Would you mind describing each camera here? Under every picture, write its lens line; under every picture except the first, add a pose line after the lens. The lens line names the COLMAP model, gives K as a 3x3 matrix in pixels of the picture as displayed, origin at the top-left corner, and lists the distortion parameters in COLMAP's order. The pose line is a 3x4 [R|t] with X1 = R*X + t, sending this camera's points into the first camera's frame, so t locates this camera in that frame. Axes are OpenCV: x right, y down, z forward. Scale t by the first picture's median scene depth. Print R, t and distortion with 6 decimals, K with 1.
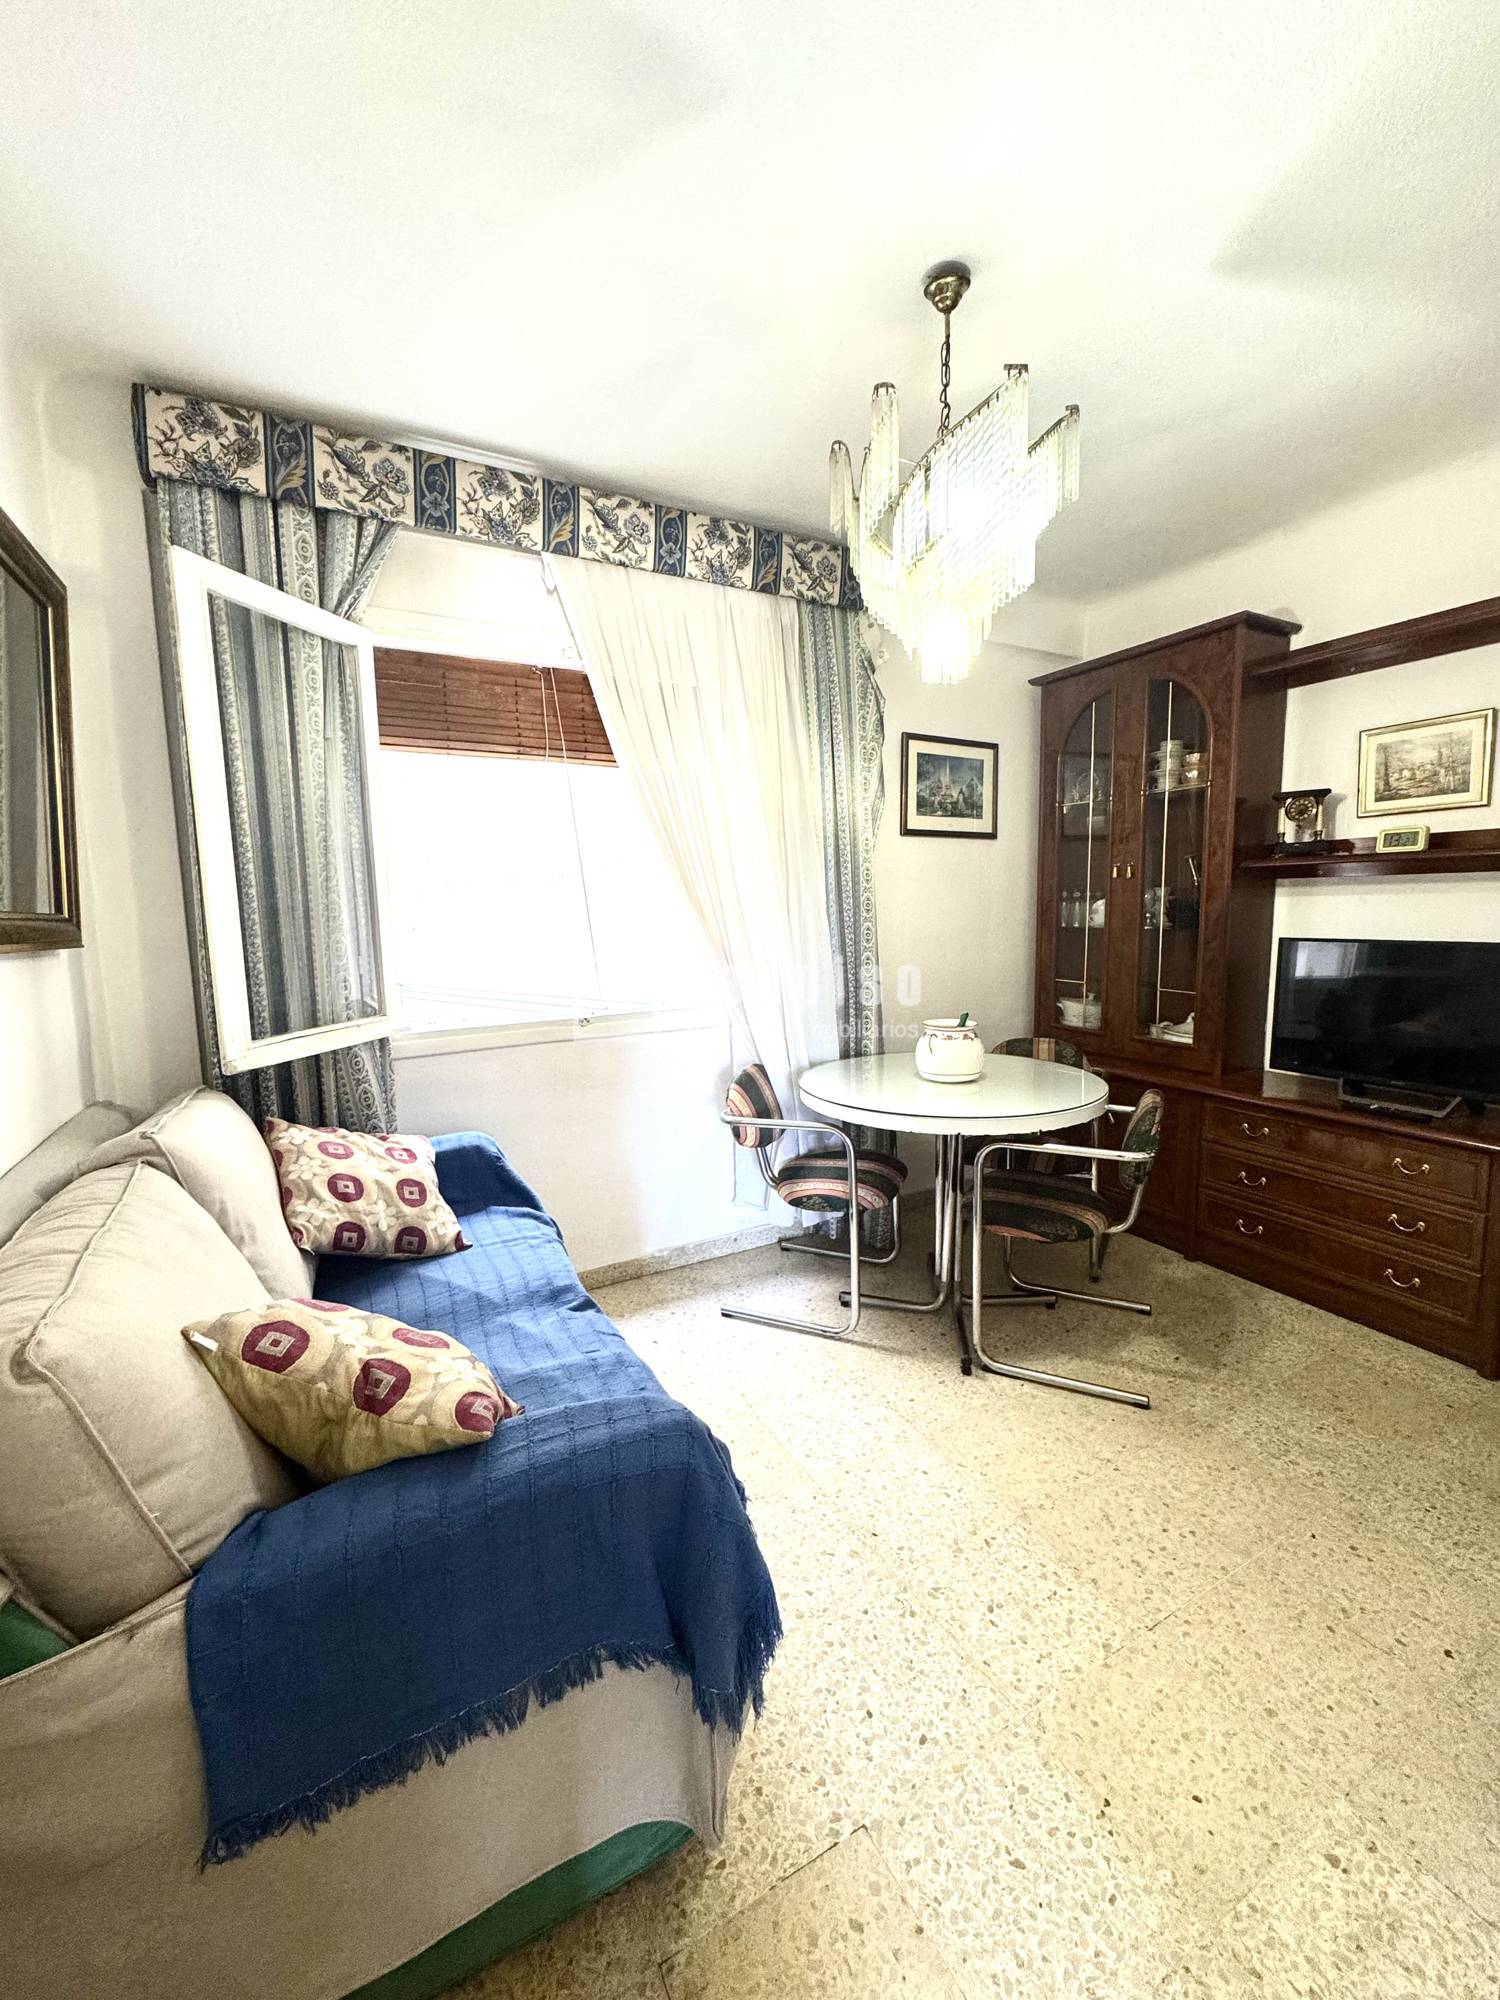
lens RADIAL K [[797.2, 0, 753.8], [0, 797.2, 998.9], [0, 0, 1]] dist [-0.004873, 0.001251]
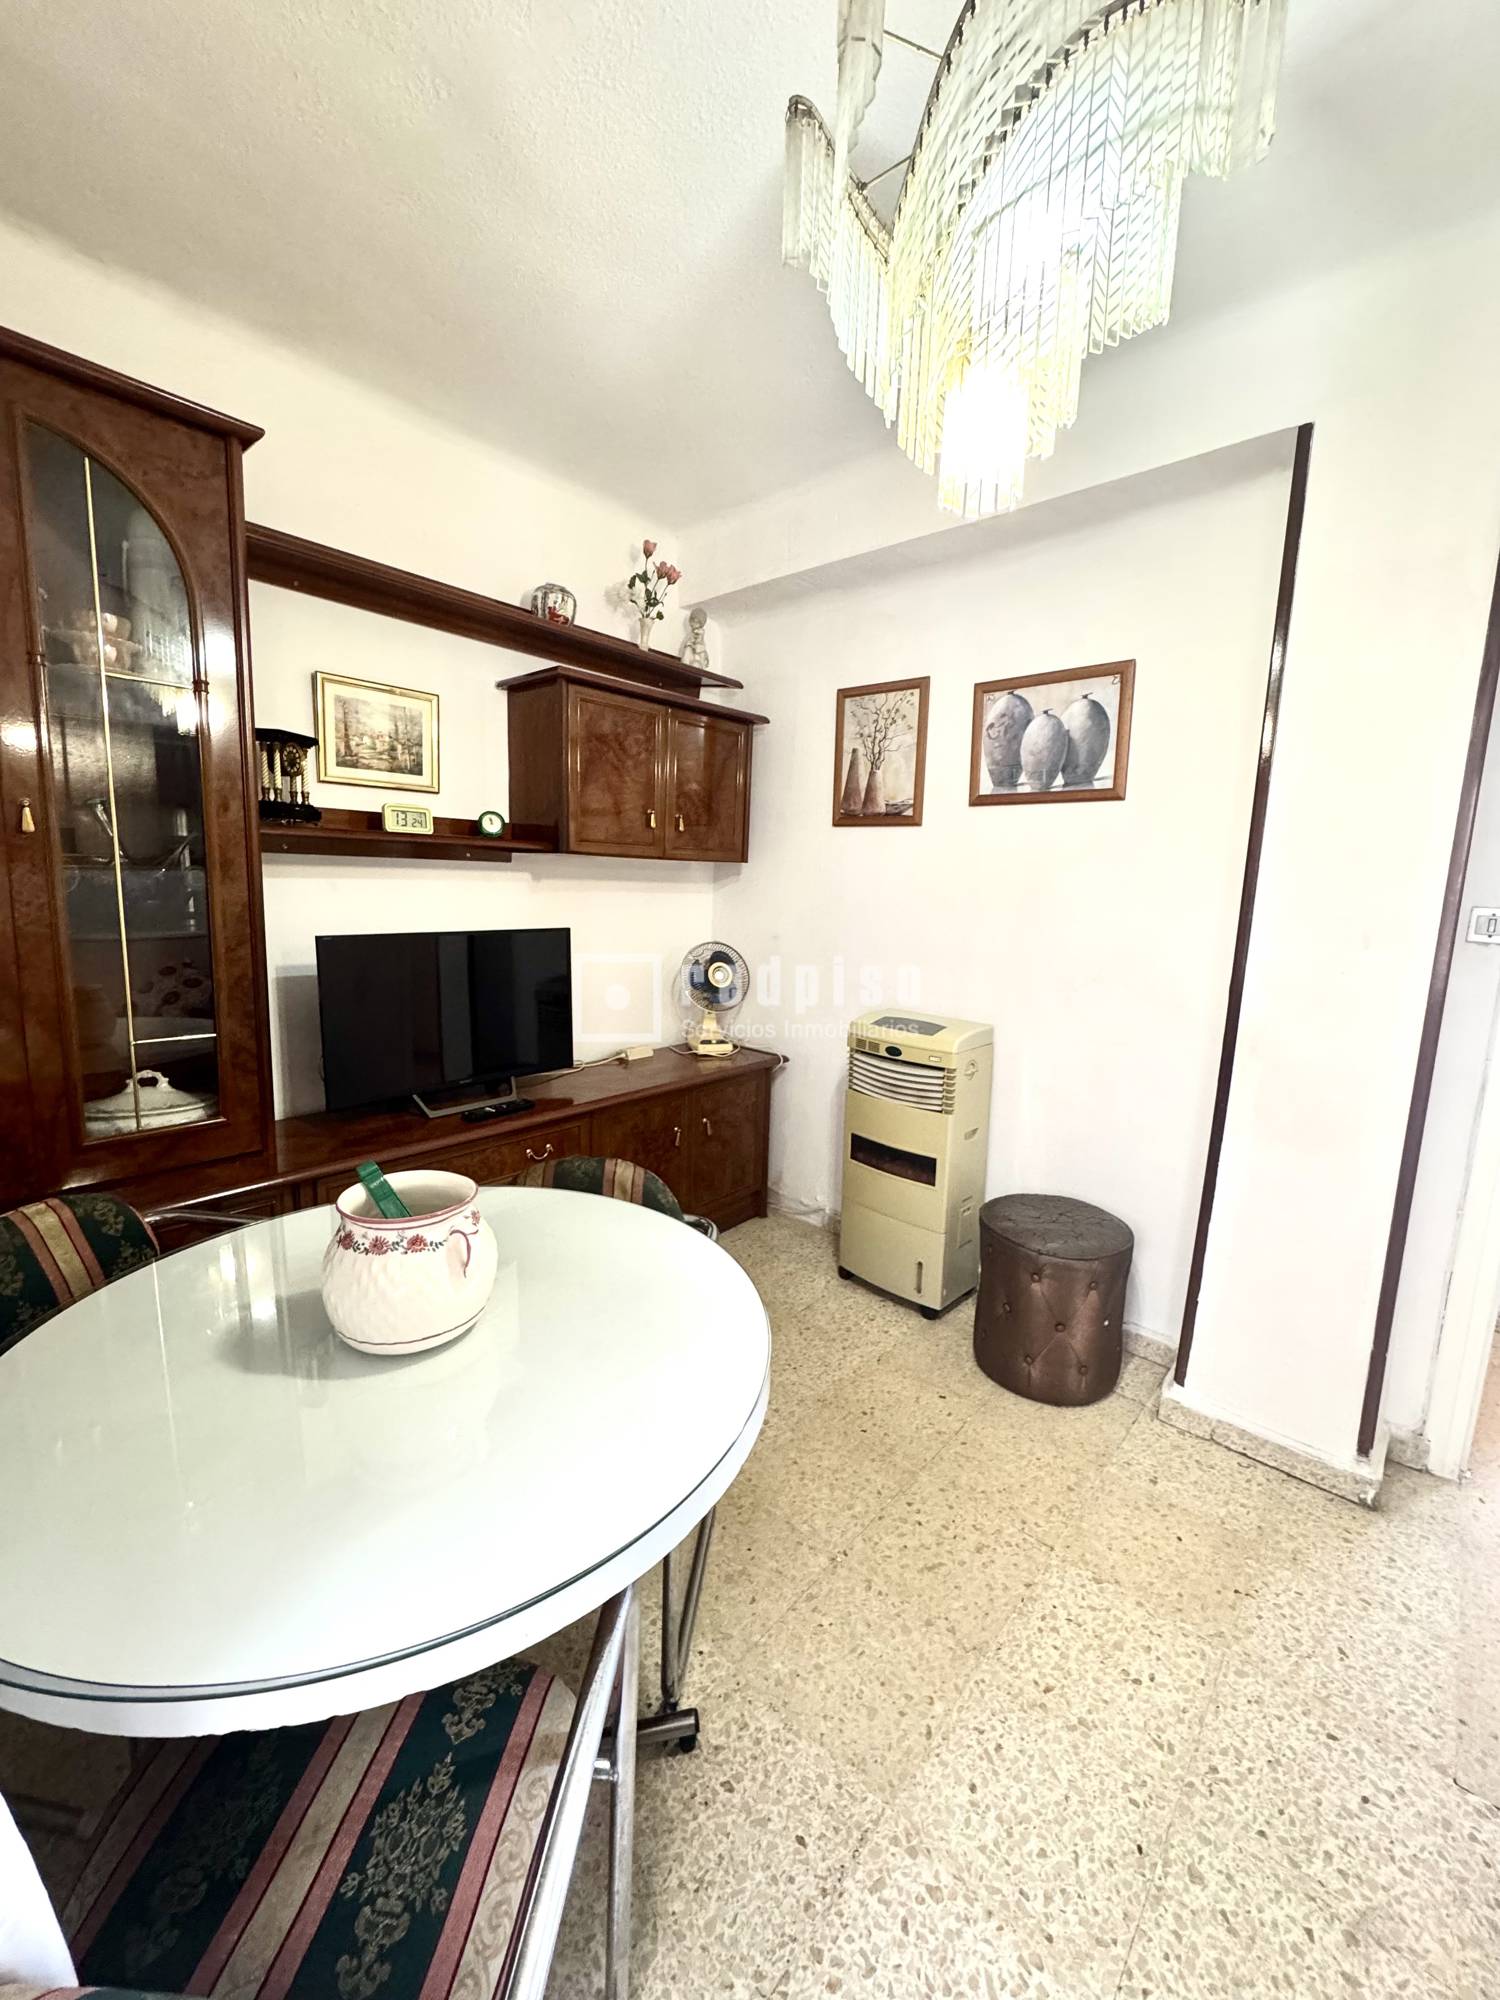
lens RADIAL K [[797.2, 0, 753.8], [0, 797.2, 998.9], [0, 0, 1]] dist [-0.004873, 0.001251]
pose [[-0.340781, -0.138049, 0.929952, -0.239738], [0.084506, 0.980658, 0.176544, -0.171129], [-0.936337, 0.138749, -0.322524, 1.276663]]
